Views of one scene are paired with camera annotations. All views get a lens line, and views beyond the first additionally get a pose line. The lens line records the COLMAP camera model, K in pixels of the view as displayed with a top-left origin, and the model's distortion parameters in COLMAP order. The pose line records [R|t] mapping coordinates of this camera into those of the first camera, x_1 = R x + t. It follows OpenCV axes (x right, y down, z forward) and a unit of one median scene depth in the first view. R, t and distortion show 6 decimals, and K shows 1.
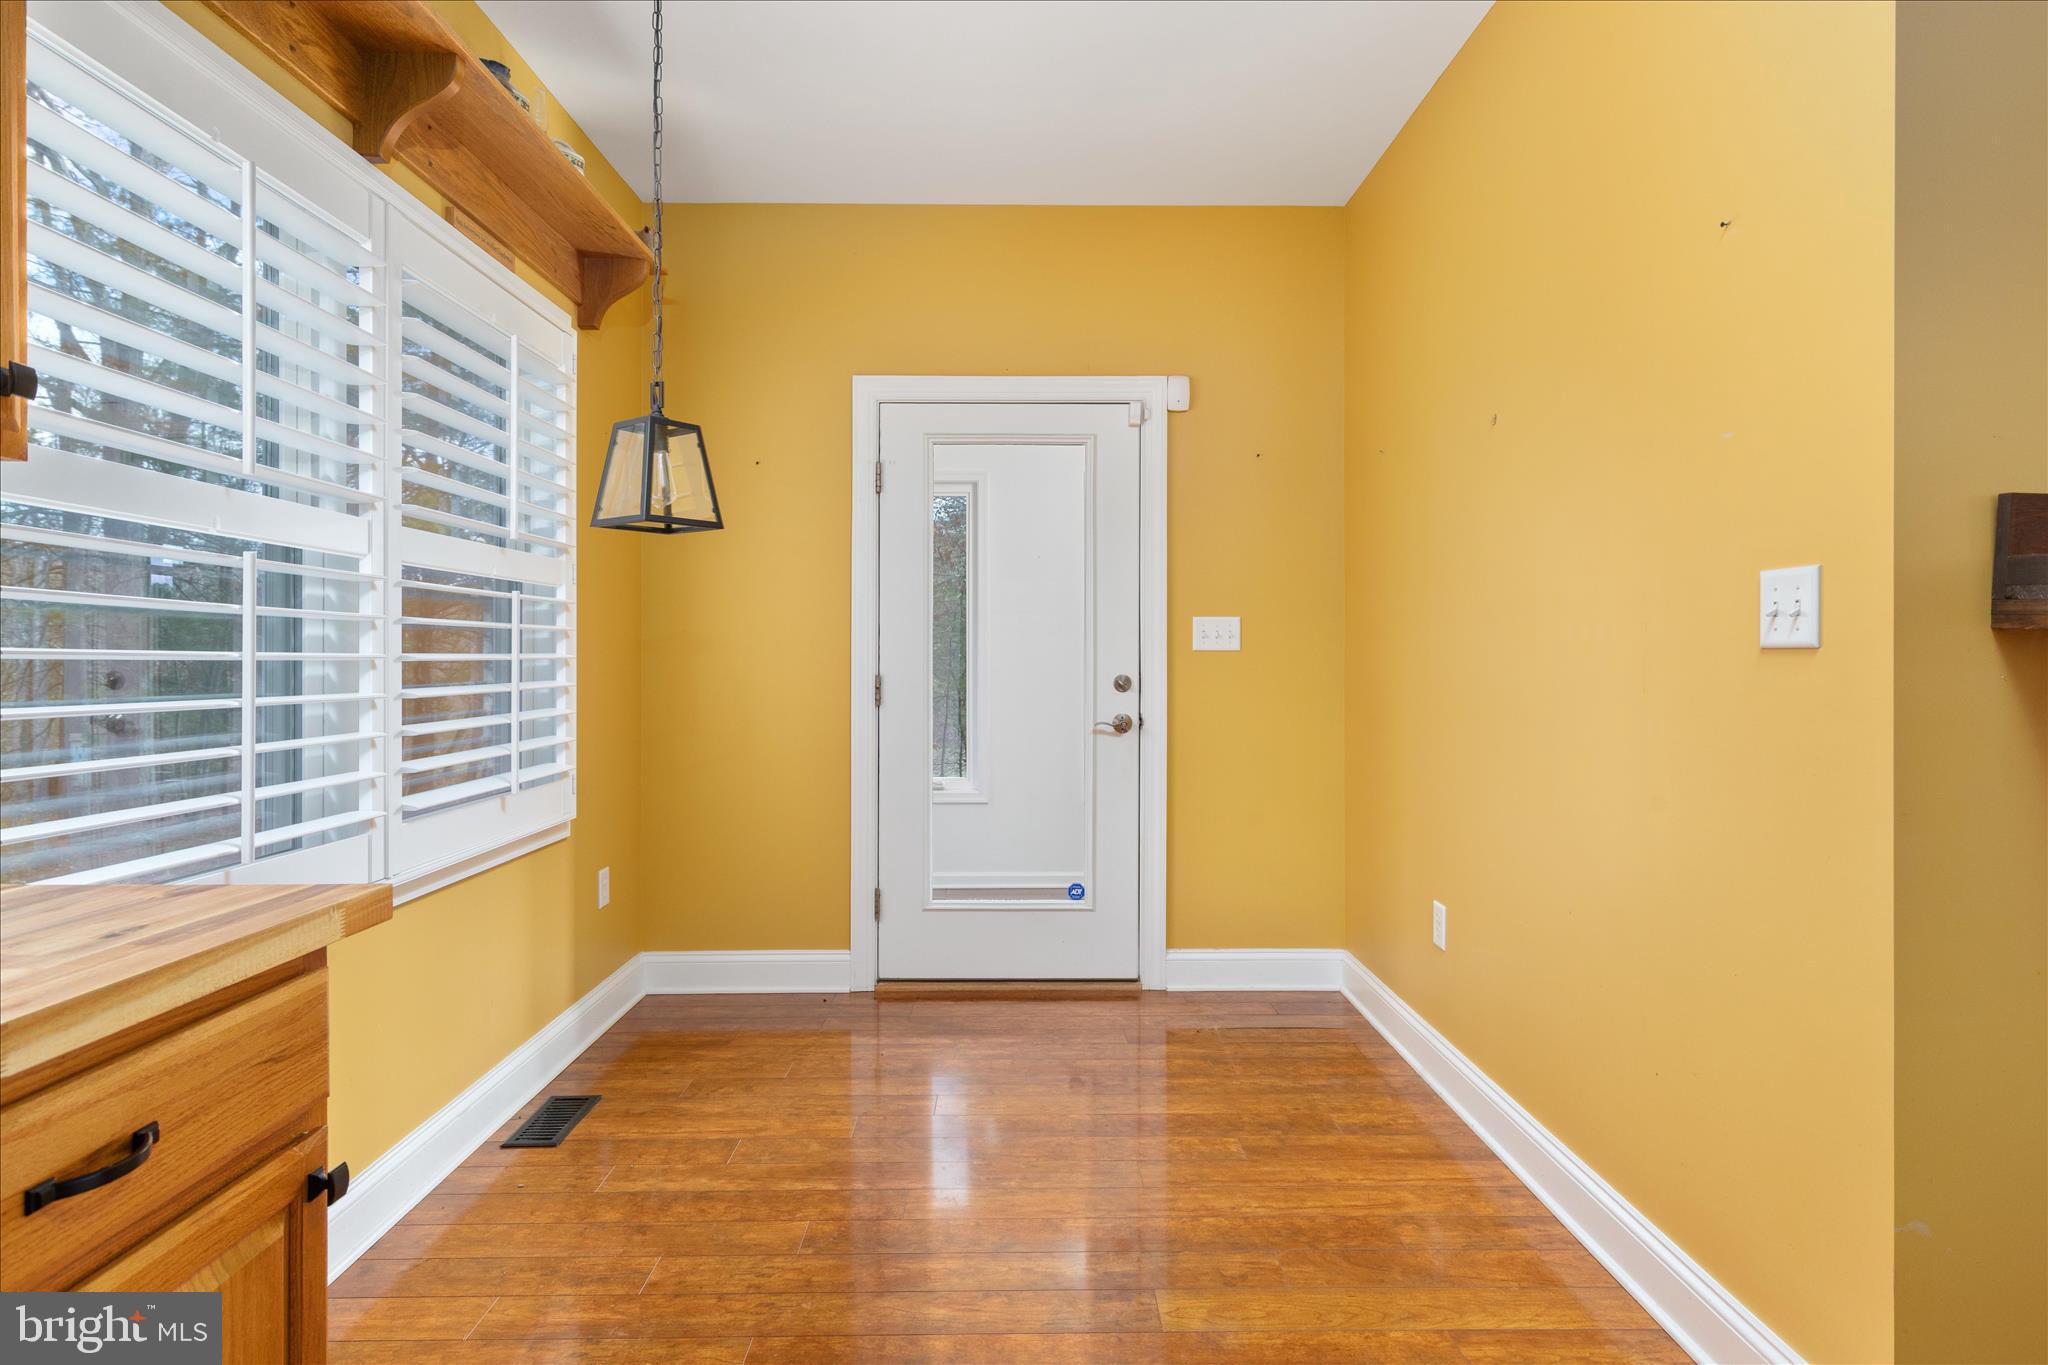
lens RADIAL K [[1016.9, 0, 1028.2], [0, 1016.9, 675.9], [0, 0, 1]] dist [0.012592, -0.008137]
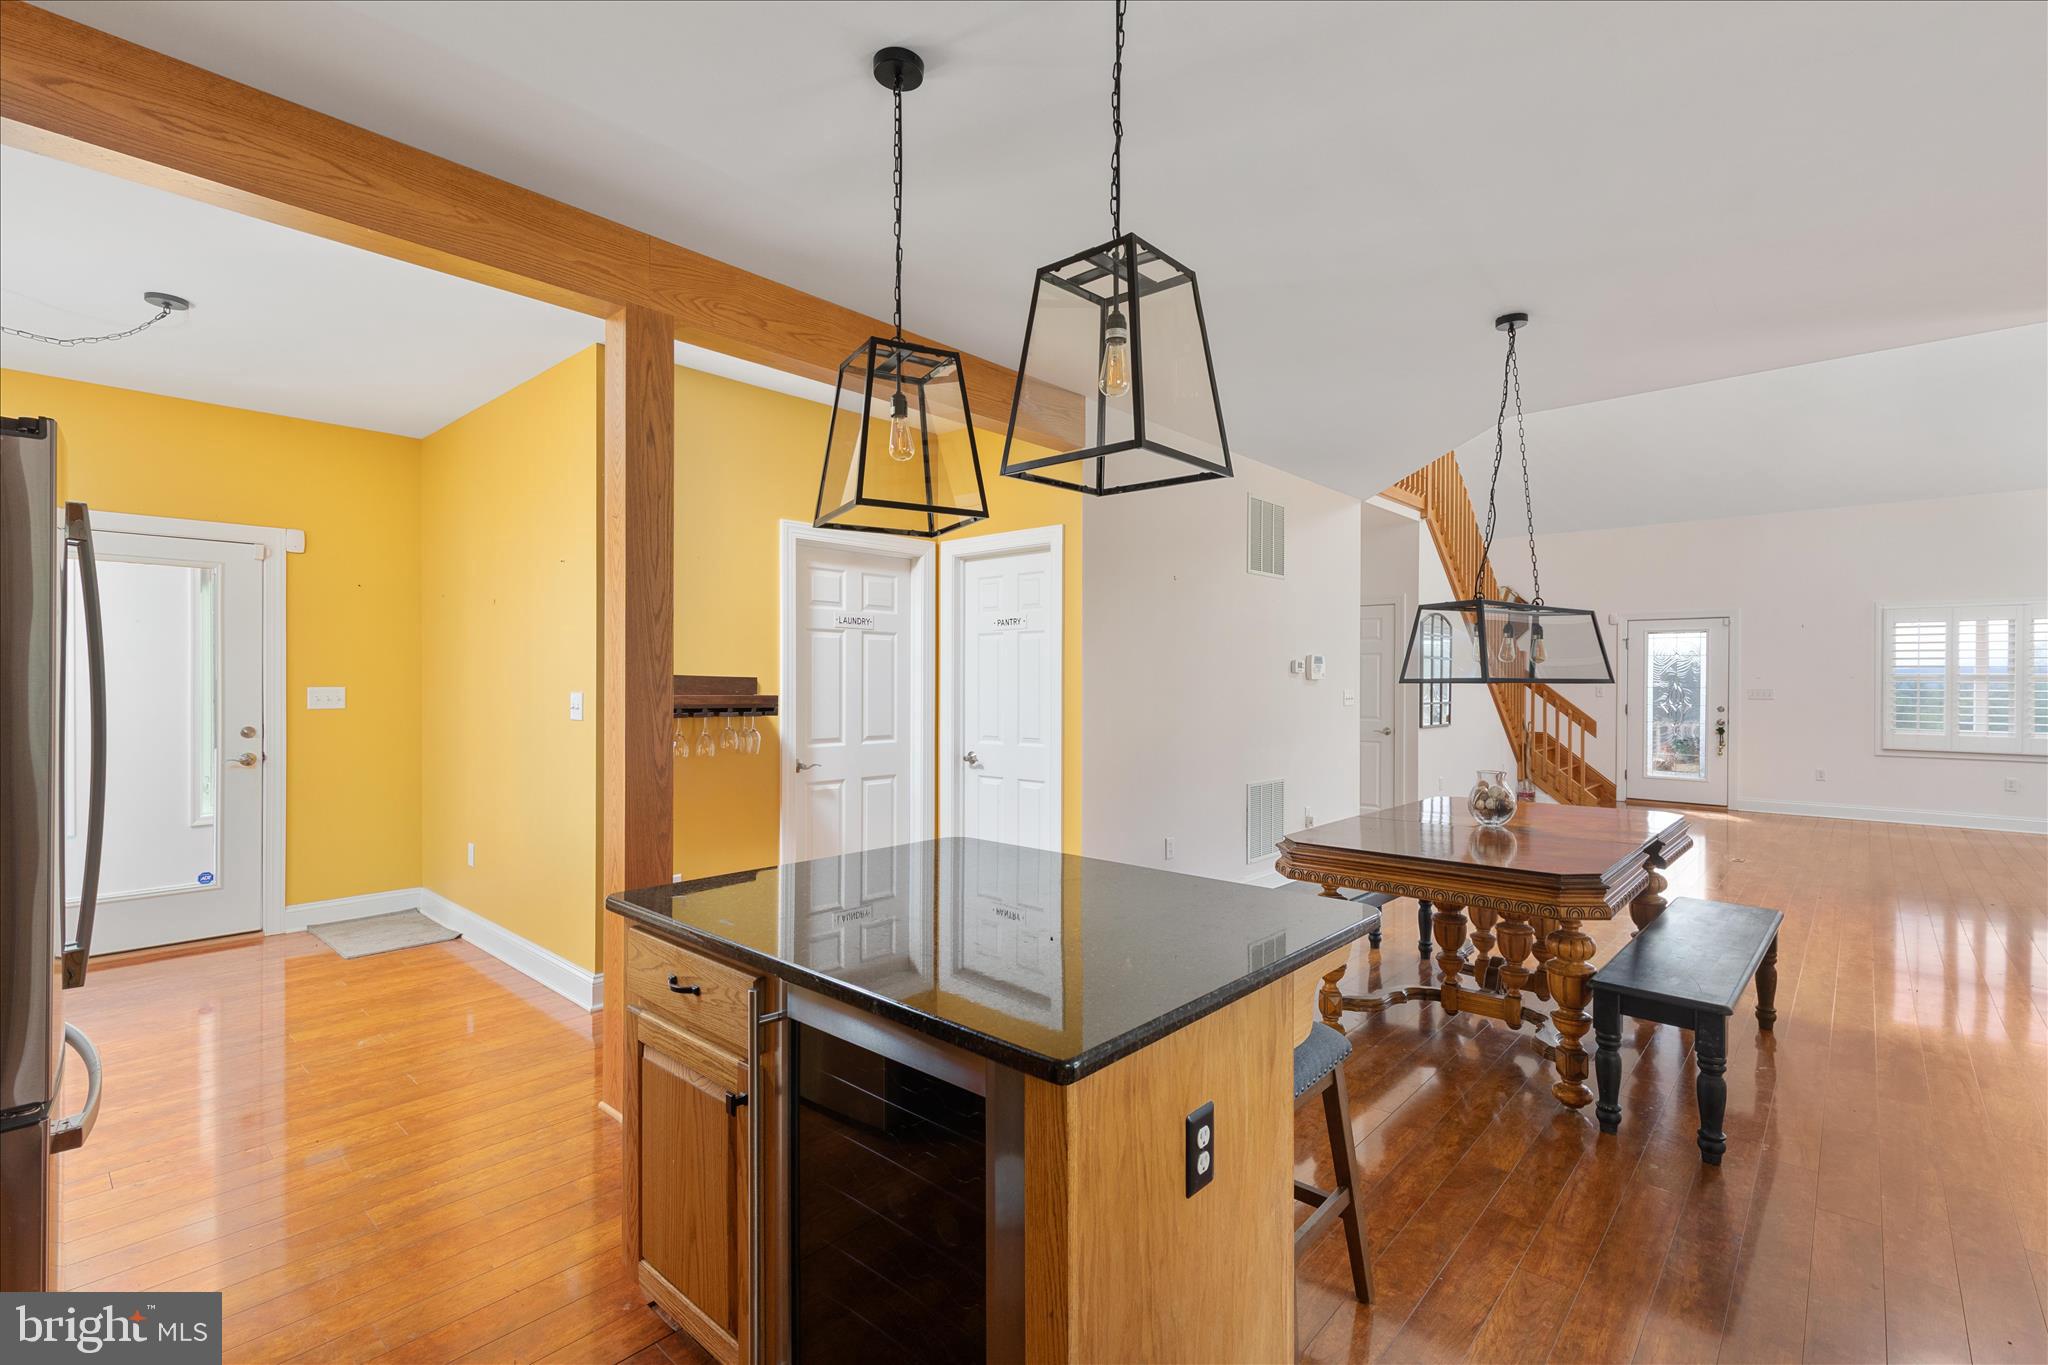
lens RADIAL K [[923.5, 0, 1027.5], [0, 923.5, 680.7], [0, 0, 1]] dist [0.012722, -0.000620]
pose [[0.674801, 0.000998, 0.737999, -0.143906], [0.005715, 0.999962, -0.006579, -0.052942], [-0.737978, 0.008657, 0.674770, -0.761977]]
